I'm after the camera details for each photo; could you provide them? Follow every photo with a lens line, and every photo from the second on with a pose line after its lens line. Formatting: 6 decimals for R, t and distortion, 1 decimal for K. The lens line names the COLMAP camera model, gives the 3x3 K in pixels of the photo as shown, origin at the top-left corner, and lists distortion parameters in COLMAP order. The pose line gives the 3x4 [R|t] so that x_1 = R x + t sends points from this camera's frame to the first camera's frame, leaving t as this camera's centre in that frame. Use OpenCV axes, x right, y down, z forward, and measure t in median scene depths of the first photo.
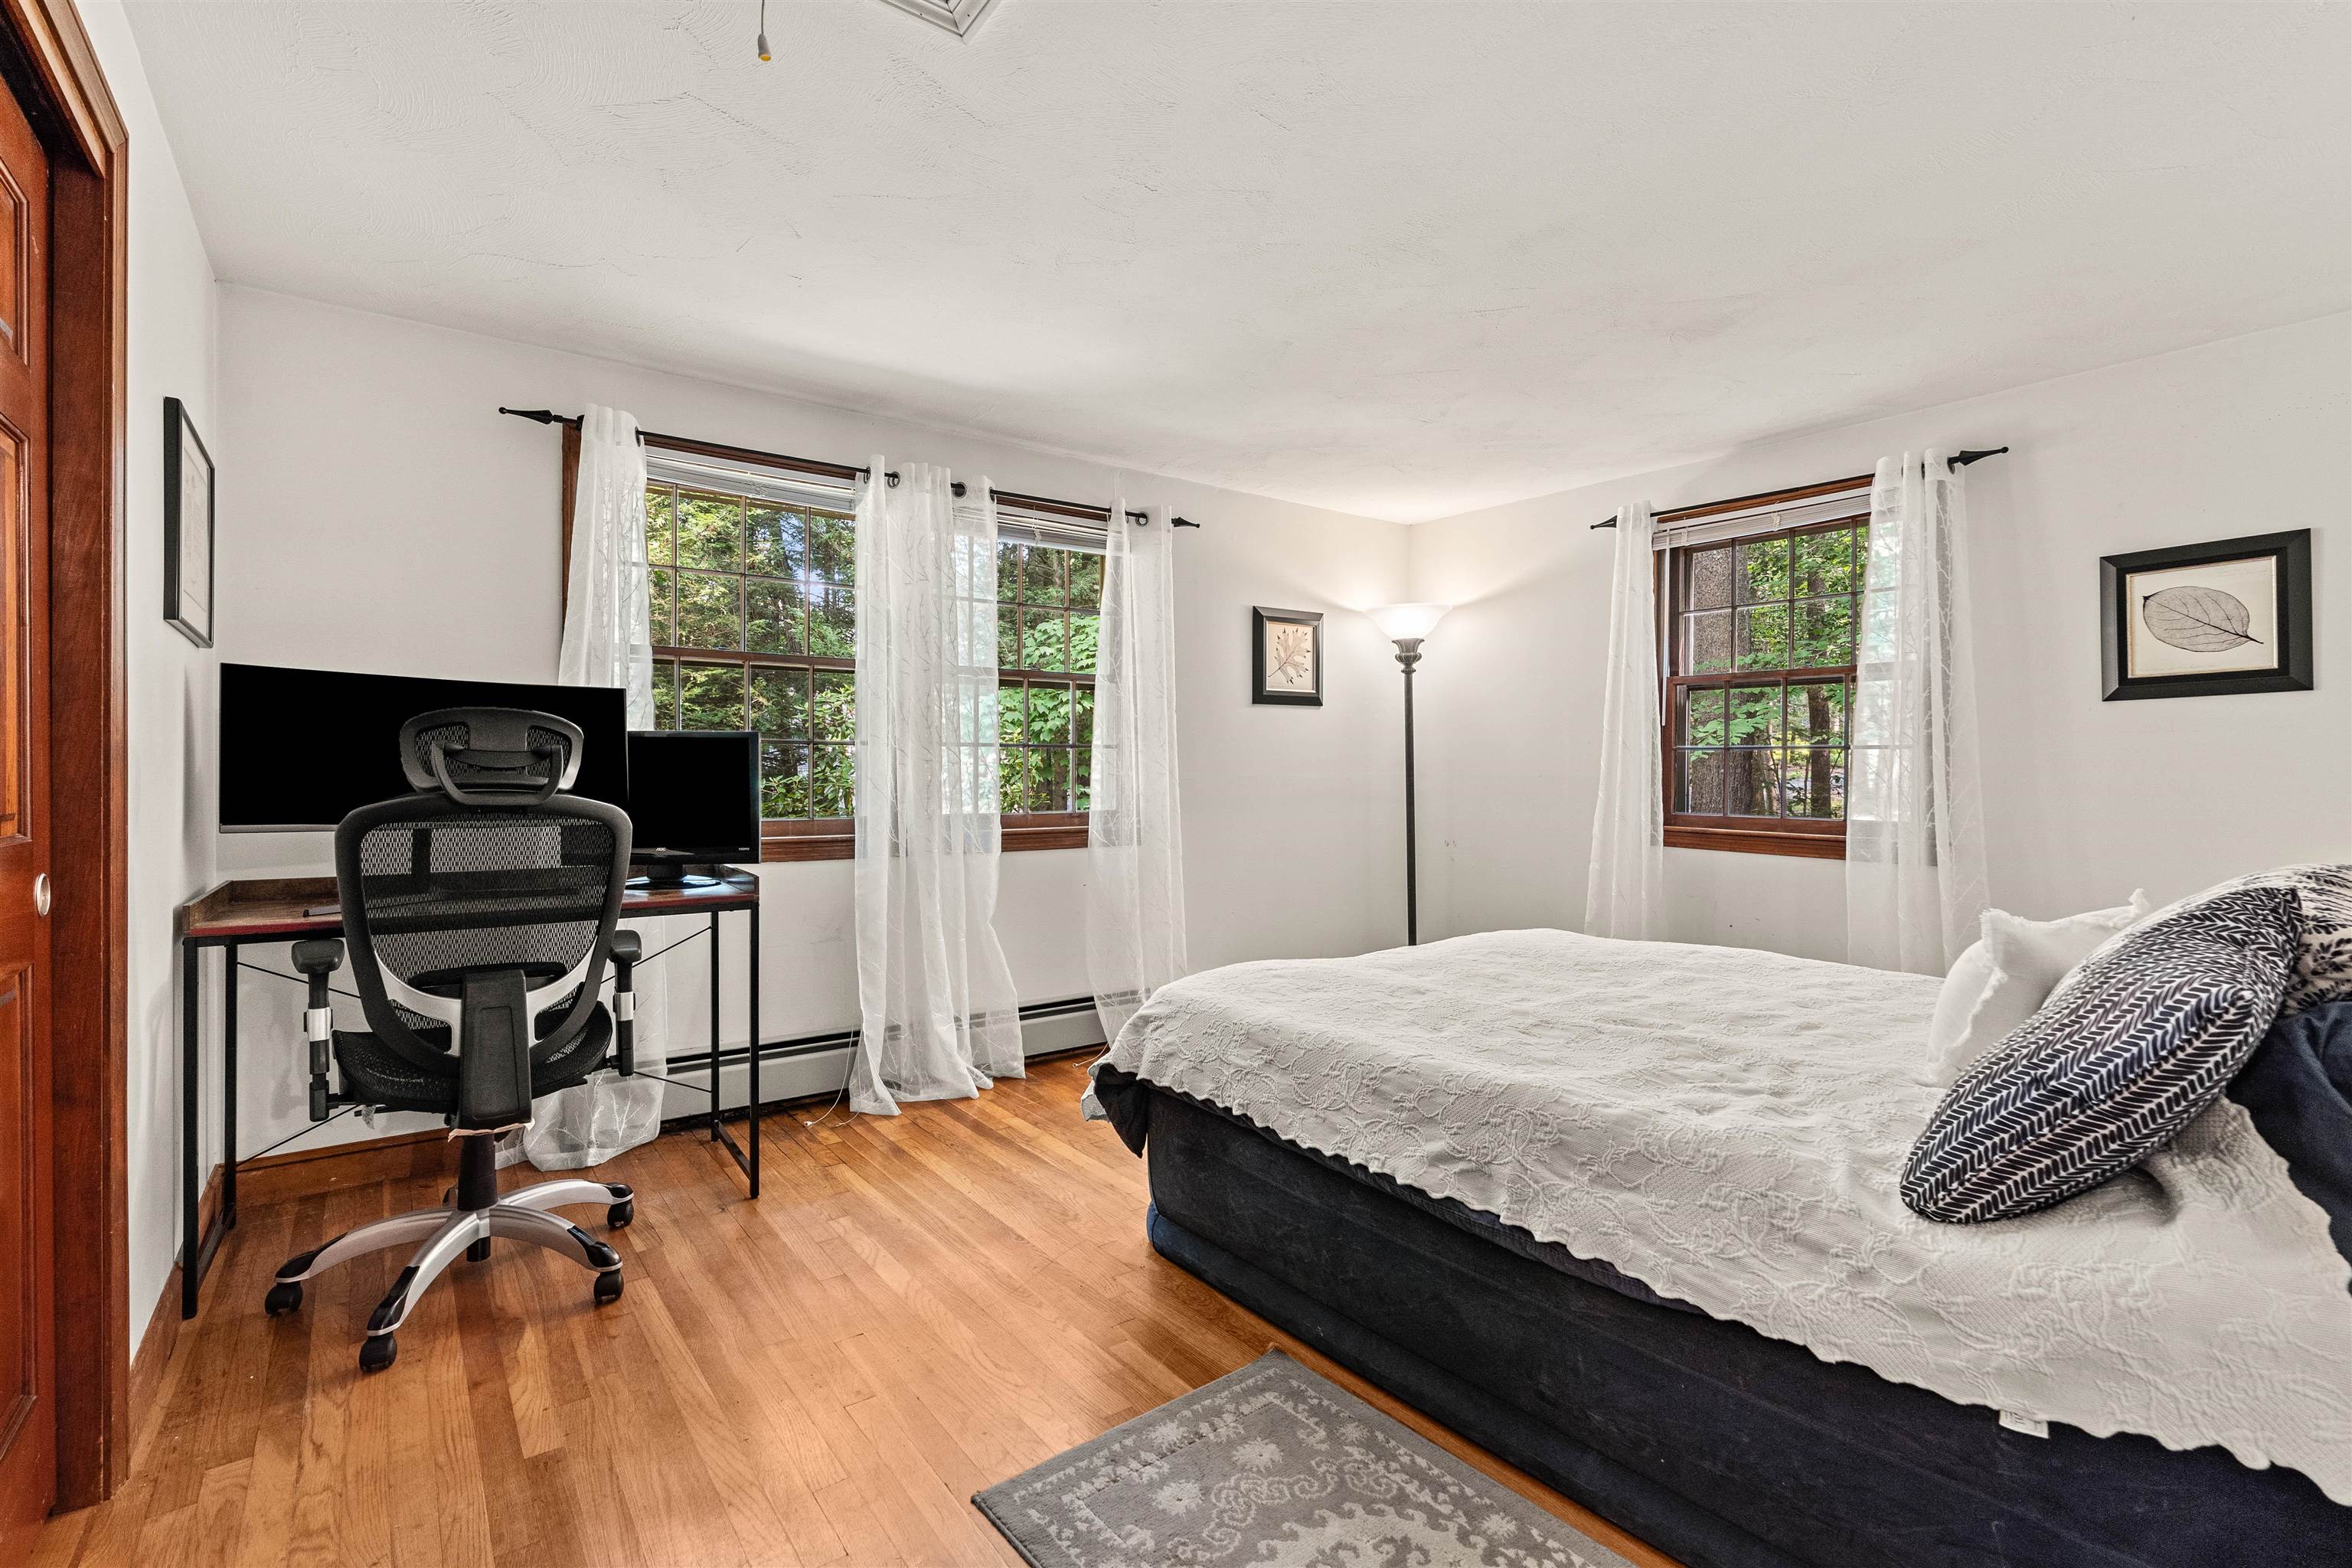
lens RADIAL K [[1081.6, 0, 1175.4], [0, 1081.6, 765.0], [0, 0, 1]] dist [-0.008914, 0.003150]
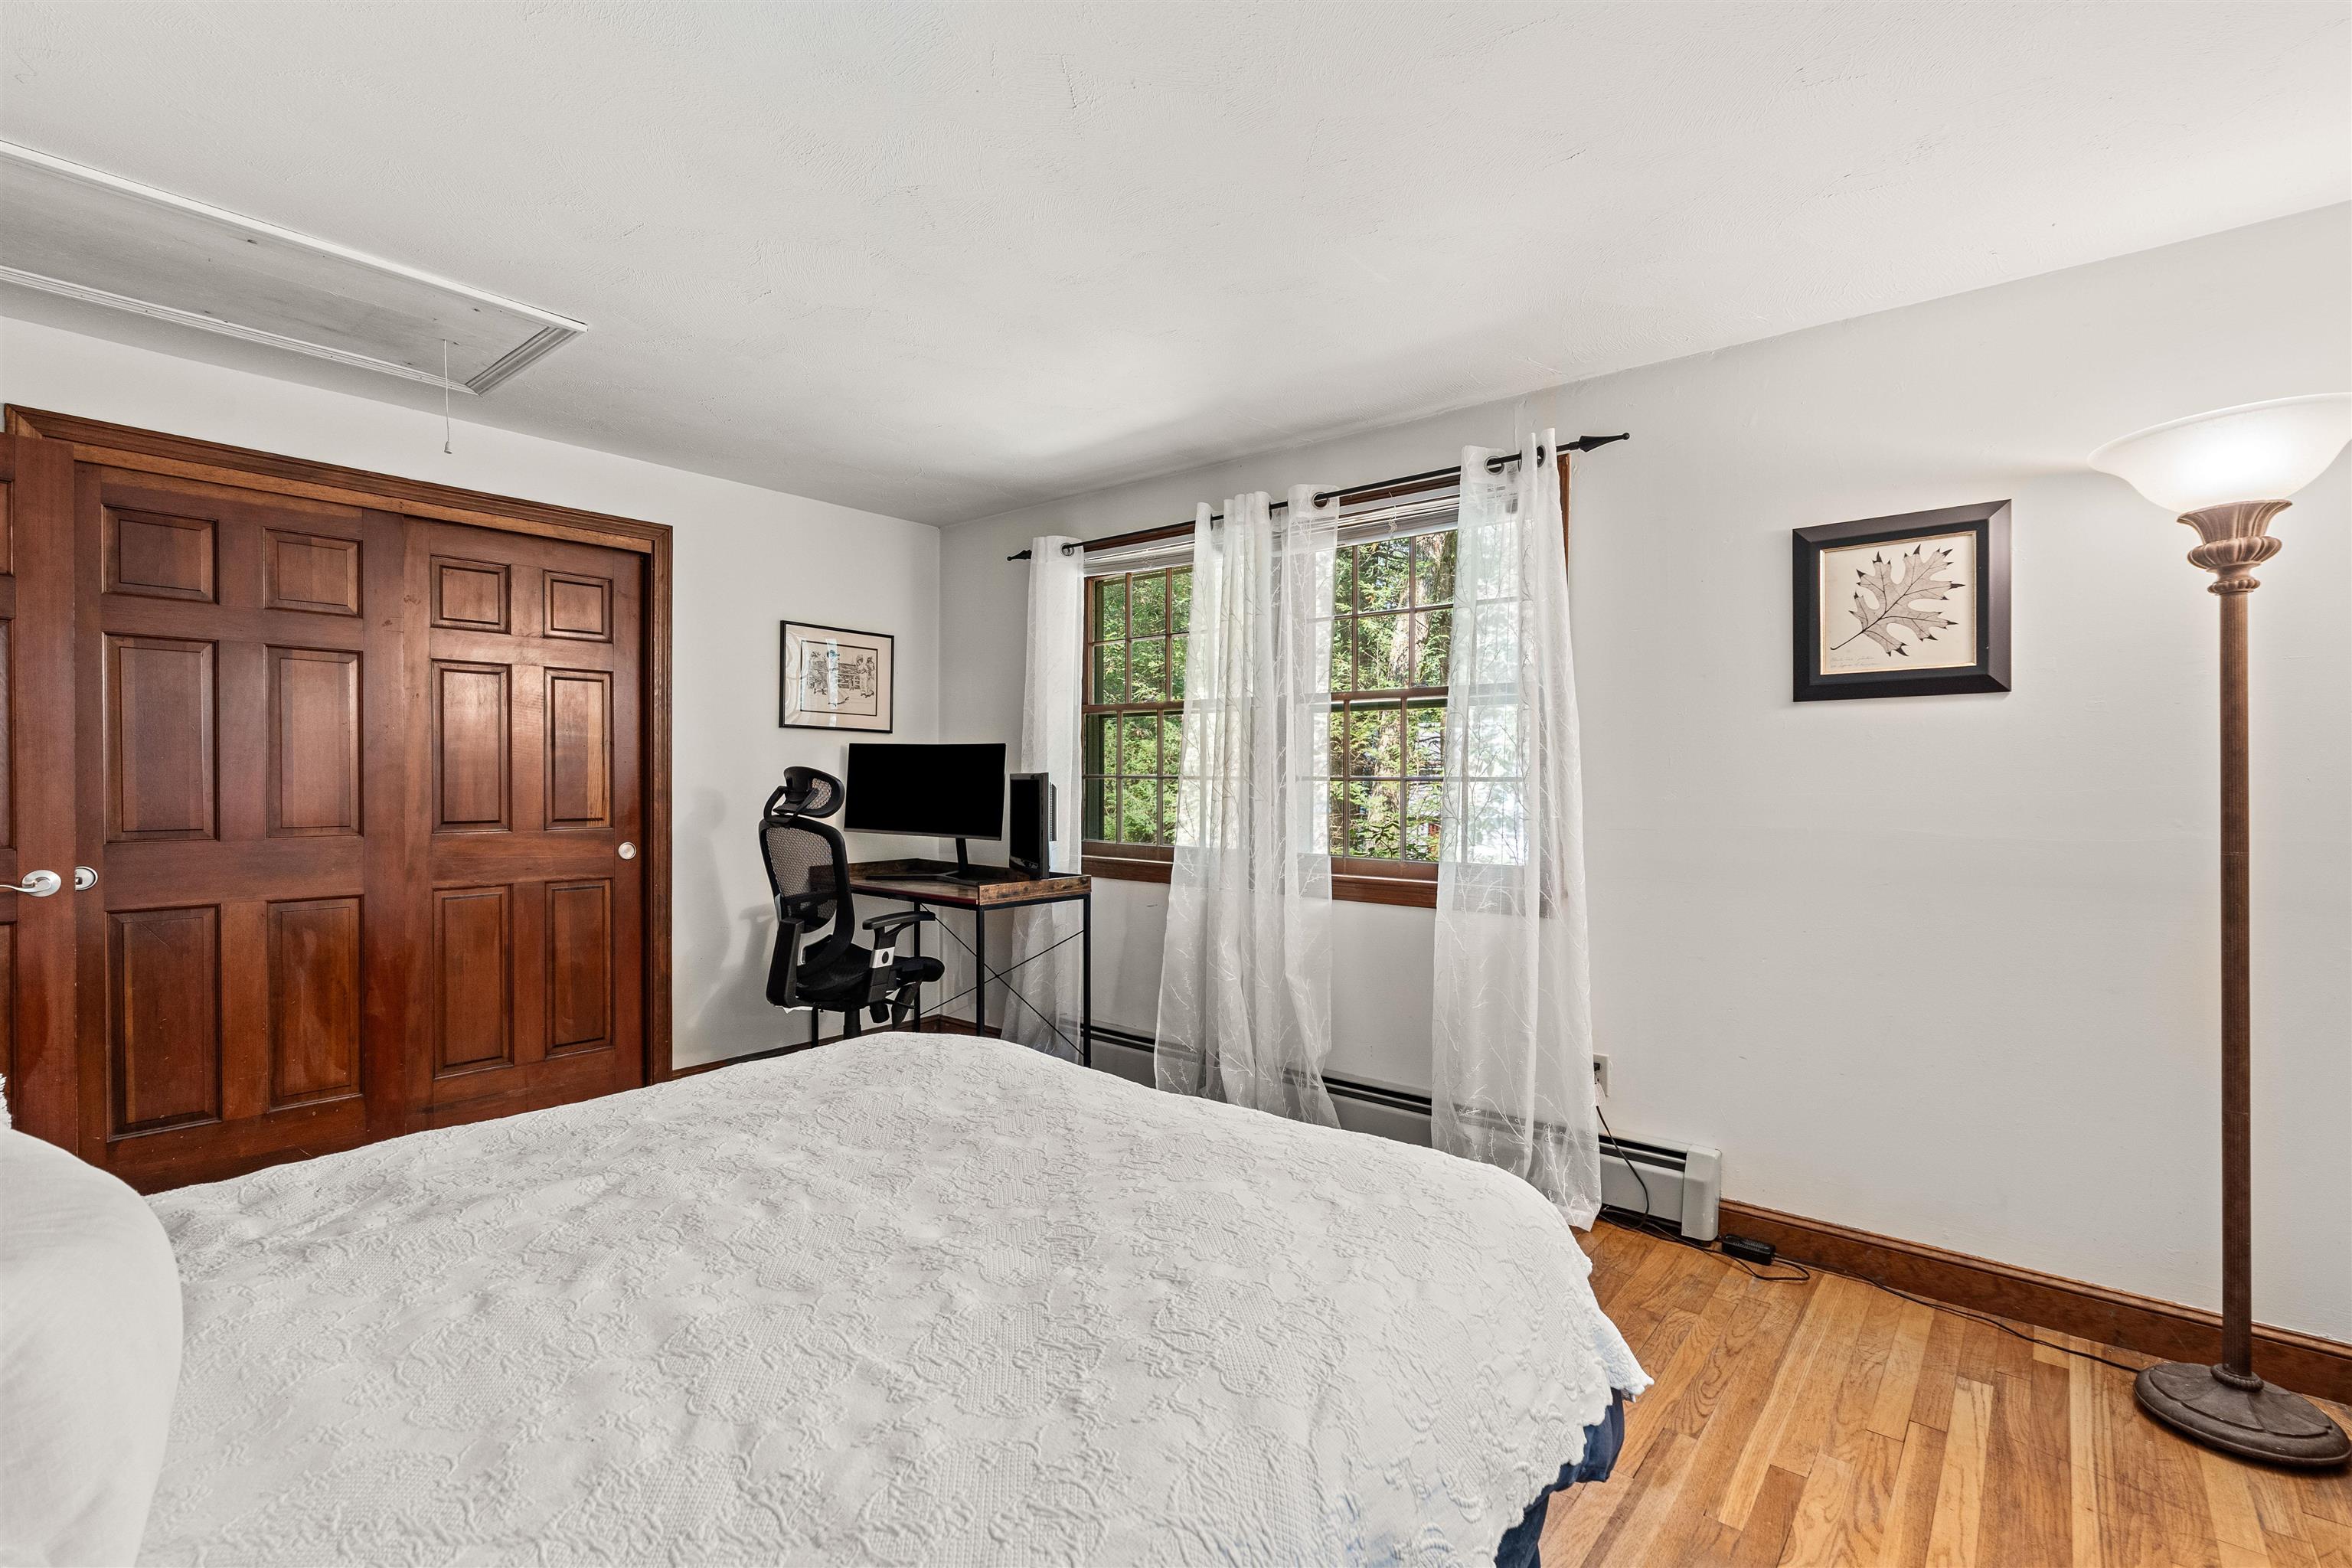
lens RADIAL K [[1081.6, 0, 1171.0], [0, 1081.6, 788.7], [0, 0, 1]] dist [-0.008914, 0.003150]
pose [[0.227354, 0.007638, -0.973782, 0.551883], [-0.001760, 0.999971, 0.007433, -0.013952], [0.973810, 0.000024, 0.227361, 0.548993]]
